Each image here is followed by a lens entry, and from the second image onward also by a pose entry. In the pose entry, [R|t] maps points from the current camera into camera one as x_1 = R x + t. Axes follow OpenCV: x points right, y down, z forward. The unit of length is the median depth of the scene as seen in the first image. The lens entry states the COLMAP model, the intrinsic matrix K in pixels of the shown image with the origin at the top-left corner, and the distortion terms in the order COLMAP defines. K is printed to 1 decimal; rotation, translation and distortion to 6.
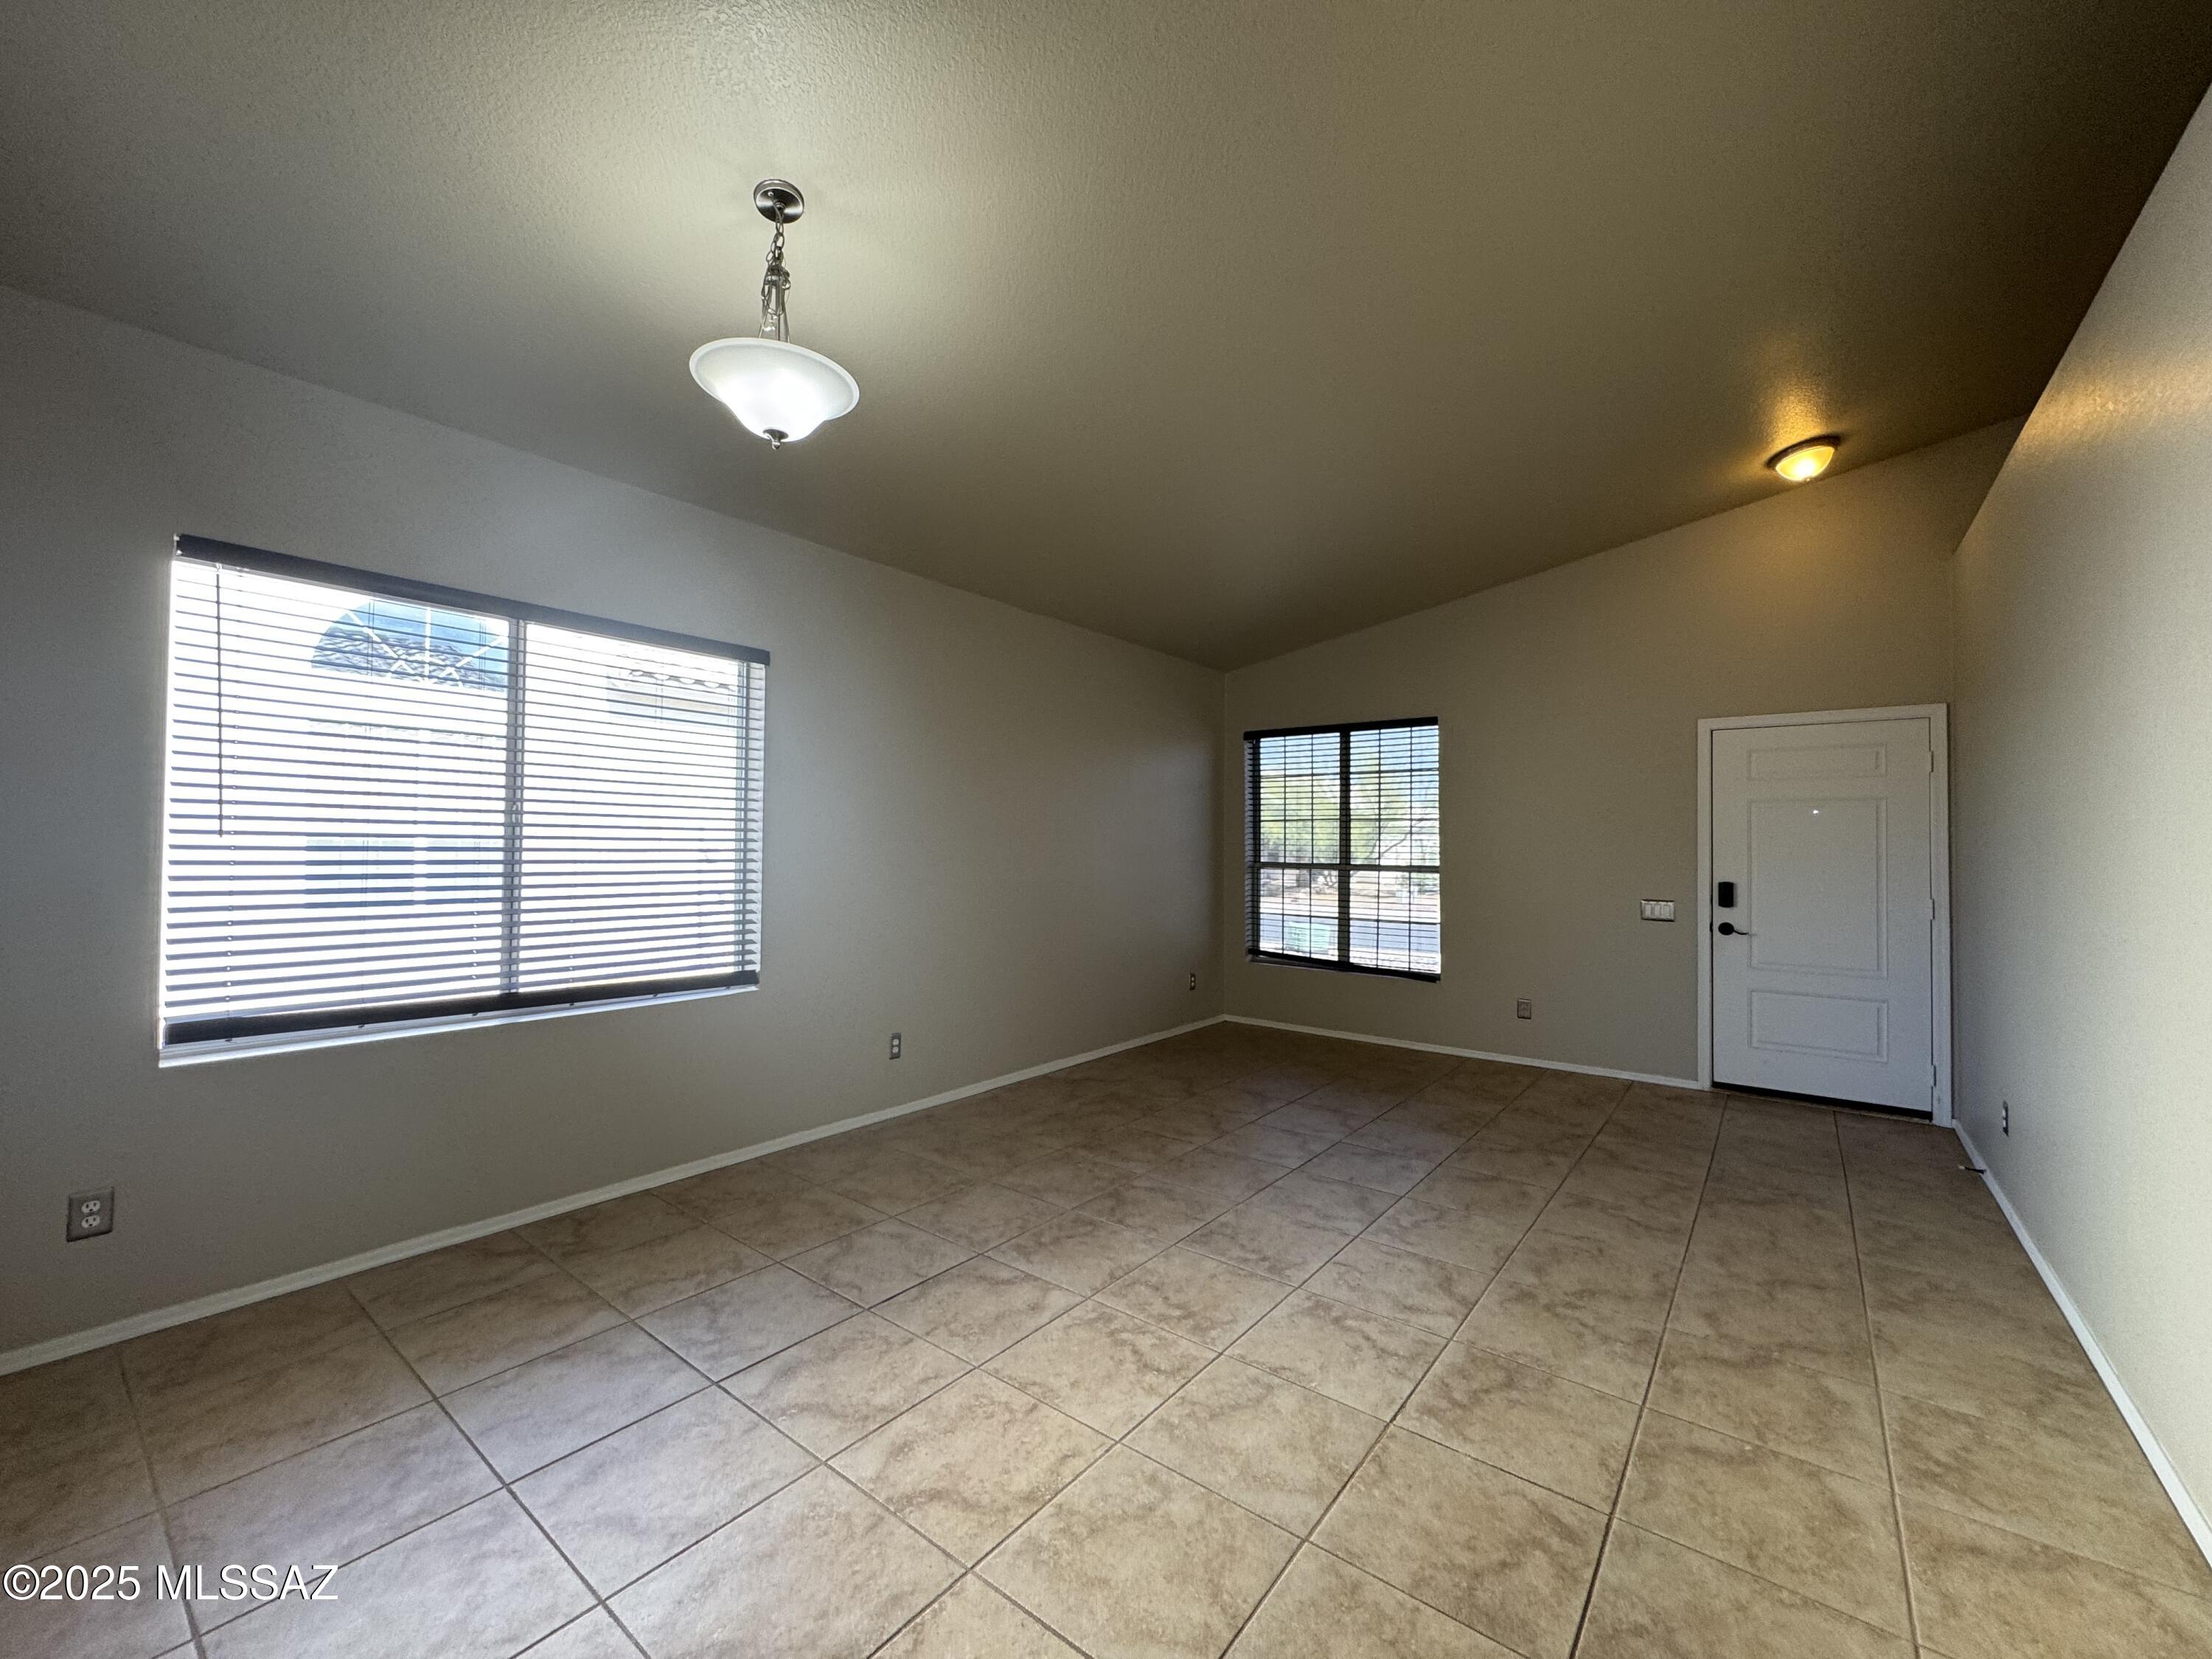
lens RADIAL K [[888.2, 0, 1110.0], [0, 888.2, 826.7], [0, 0, 1]] dist [0.000266, 0.000627]
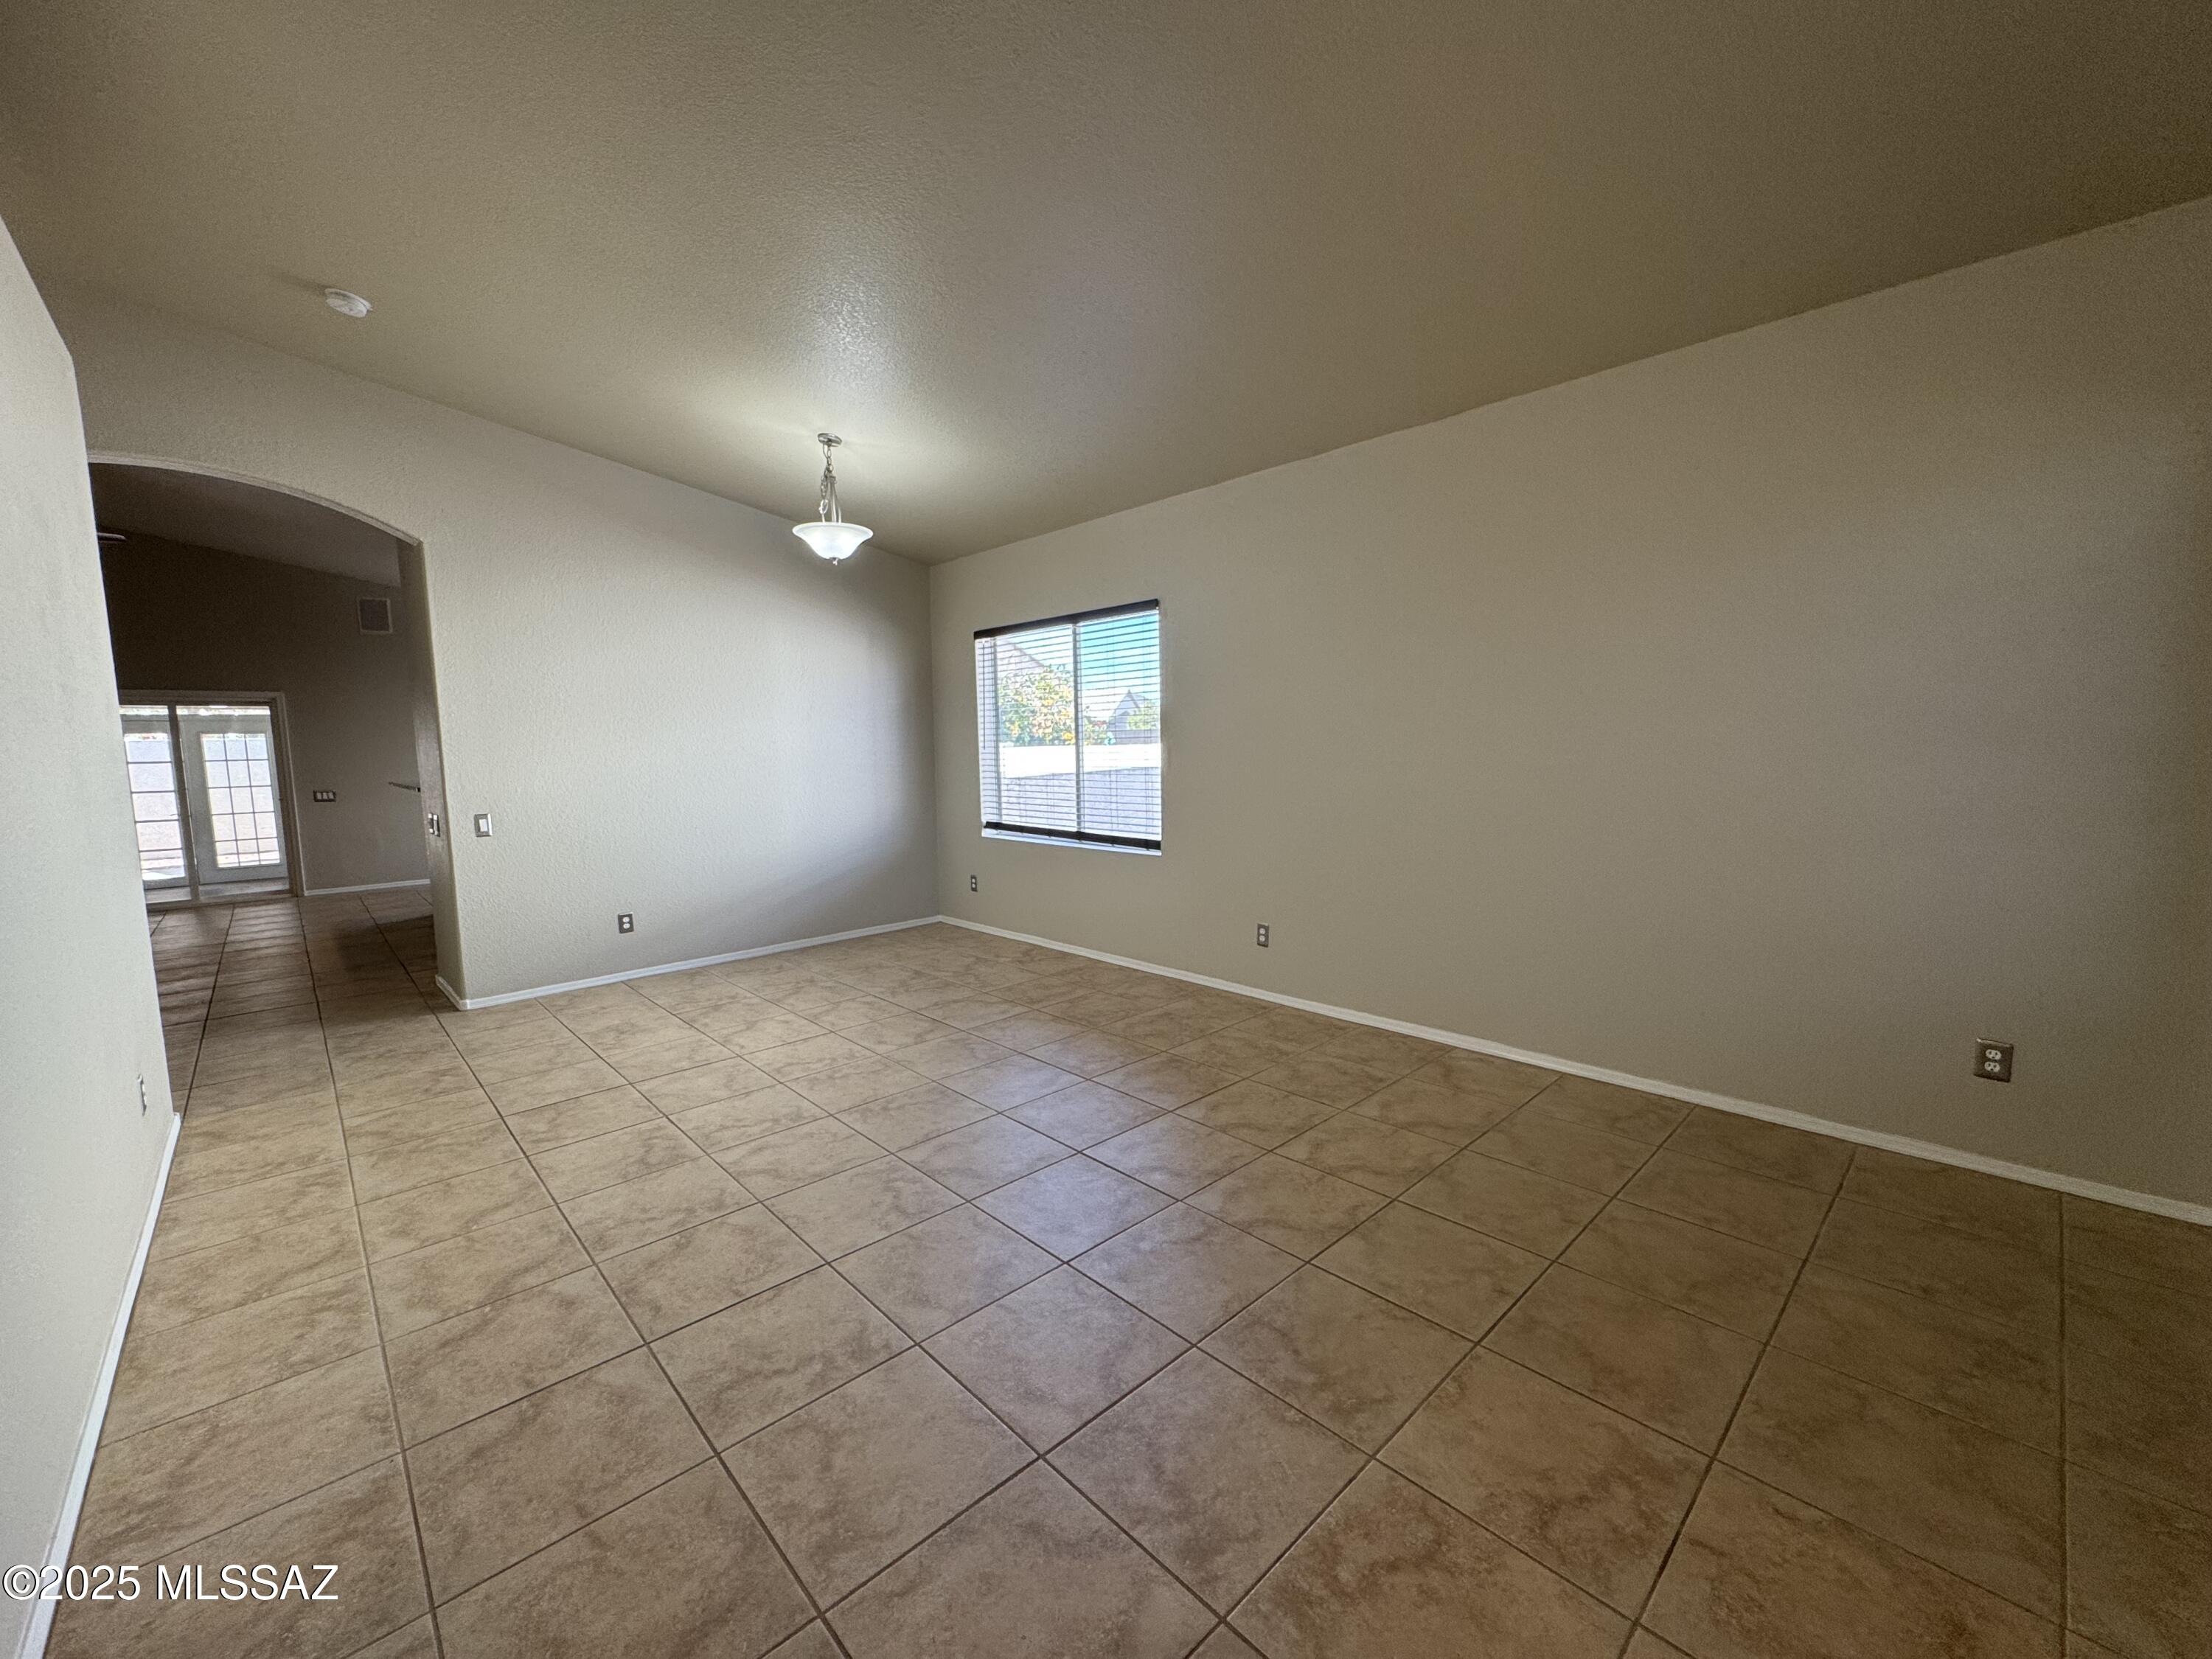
lens RADIAL K [[888.2, 0, 1110.6], [0, 888.2, 842.8], [0, 0, 1]] dist [0.000266, 0.000627]
pose [[-0.156182, 0.108327, -0.981770, 1.440017], [0.046395, 0.993675, 0.102260, 0.030857], [0.986638, -0.029578, -0.160220, 1.723880]]
